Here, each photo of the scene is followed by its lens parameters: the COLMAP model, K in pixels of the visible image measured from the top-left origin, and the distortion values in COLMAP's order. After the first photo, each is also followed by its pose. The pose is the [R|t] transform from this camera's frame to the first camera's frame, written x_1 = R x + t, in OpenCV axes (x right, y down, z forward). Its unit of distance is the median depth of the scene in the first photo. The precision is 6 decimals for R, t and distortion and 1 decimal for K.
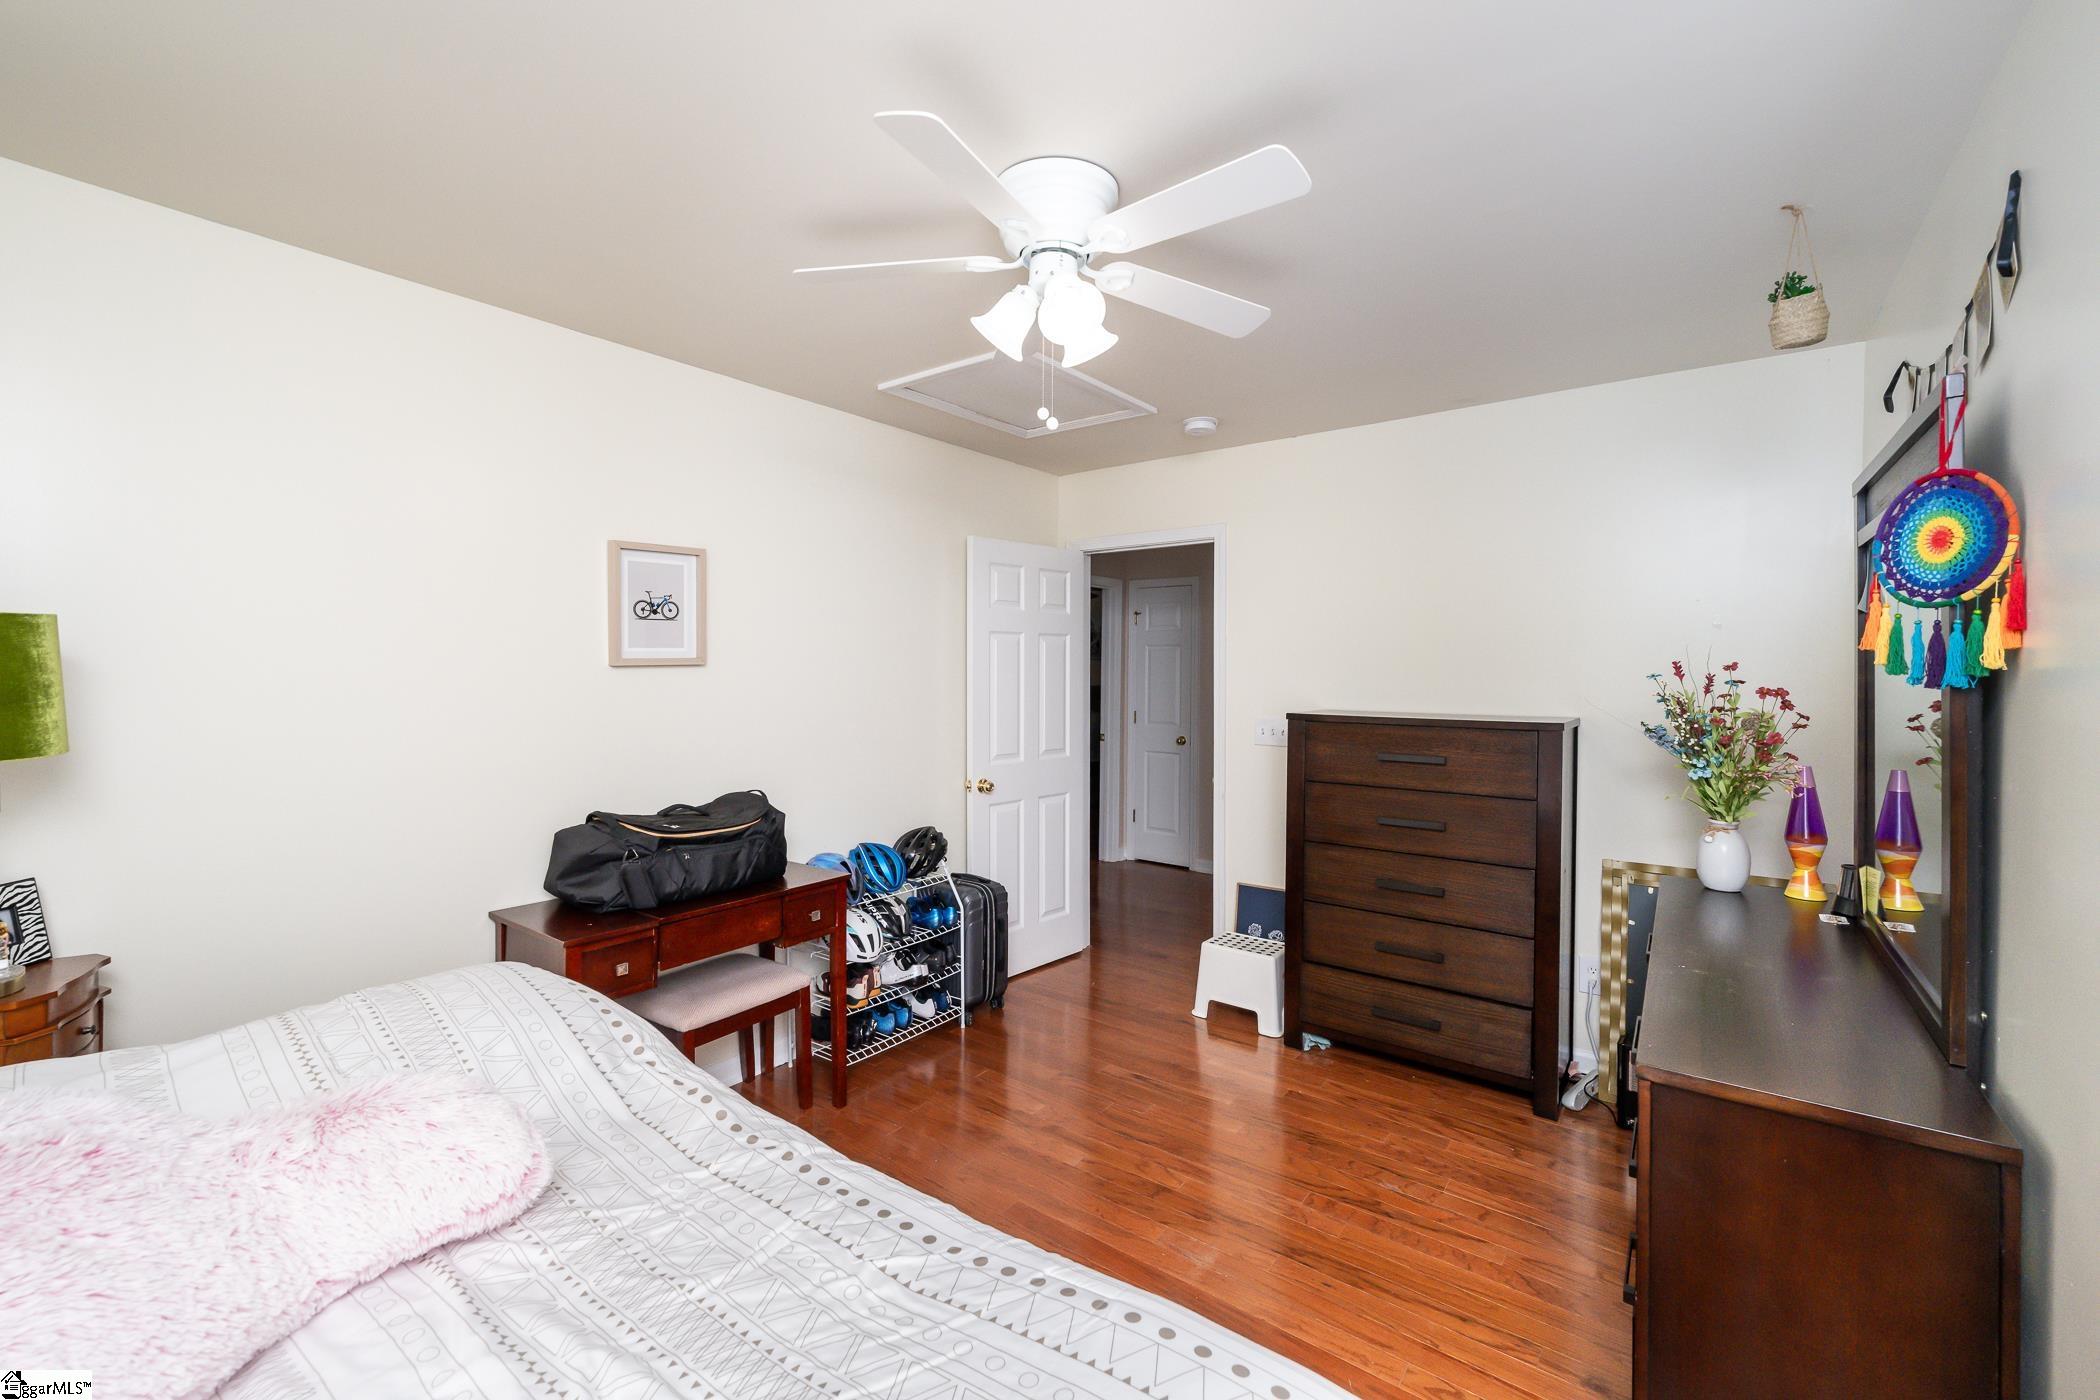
lens RADIAL K [[844.0, 0, 1078.7], [0, 844.0, 672.3], [0, 0, 1]] dist [0.000429, 0.000023]
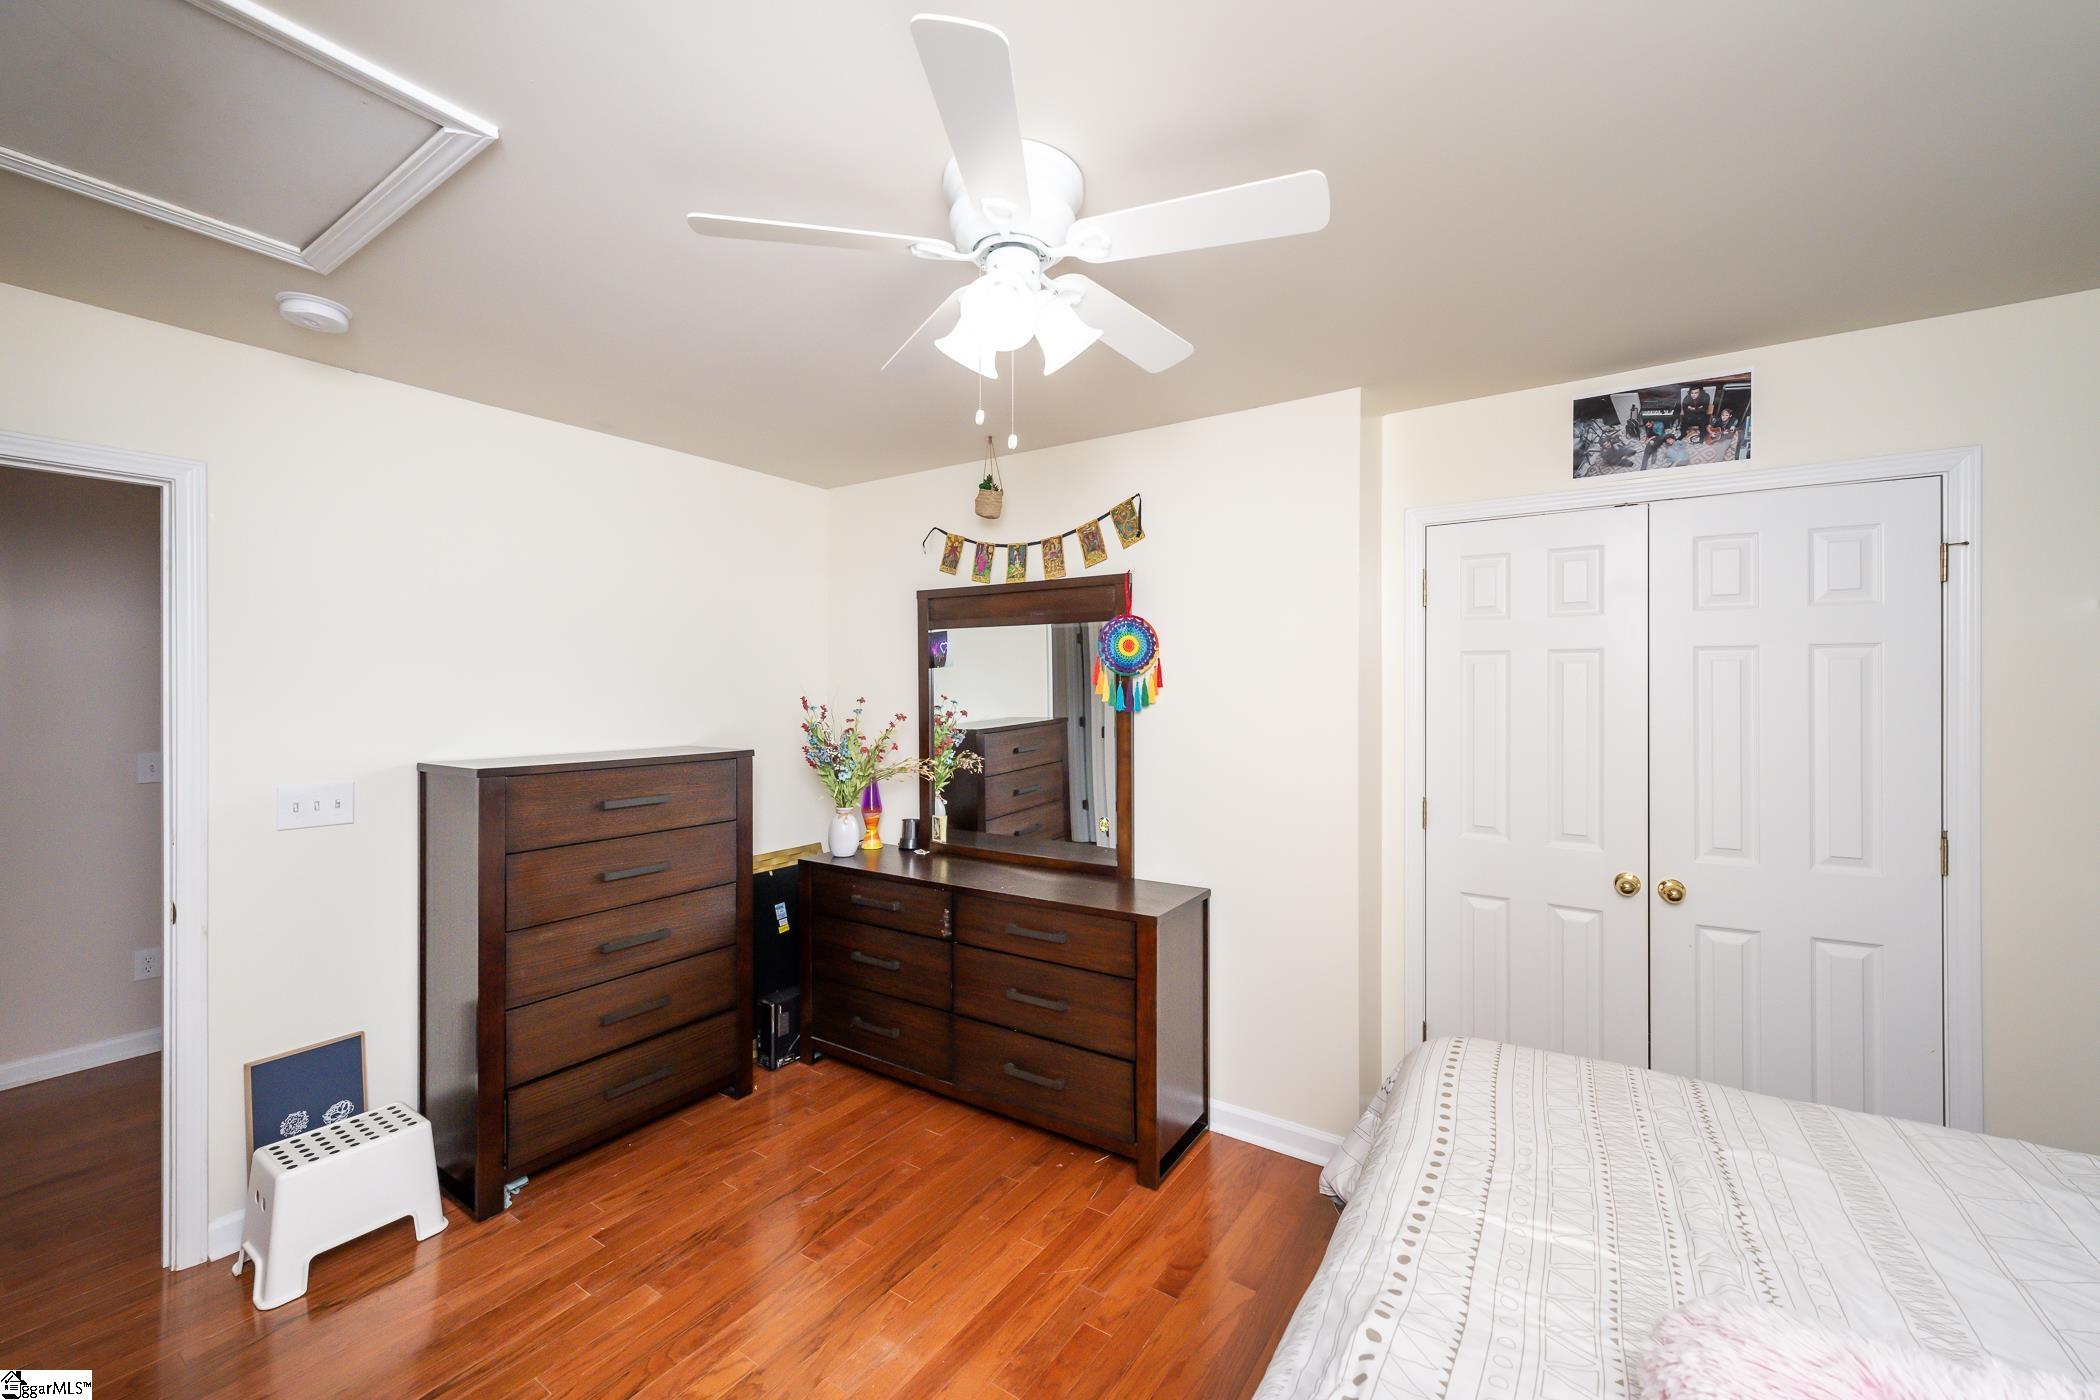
lens RADIAL K [[837.1, 0, 1038.2], [0, 837.1, 686.4], [0, 0, 1]] dist [0.002175, 0.000209]
pose [[-0.031630, 0.006535, 0.999478, -0.562608], [0.011387, 0.999916, -0.006178, -0.015313], [-0.999435, 0.011186, -0.031701, 0.596108]]
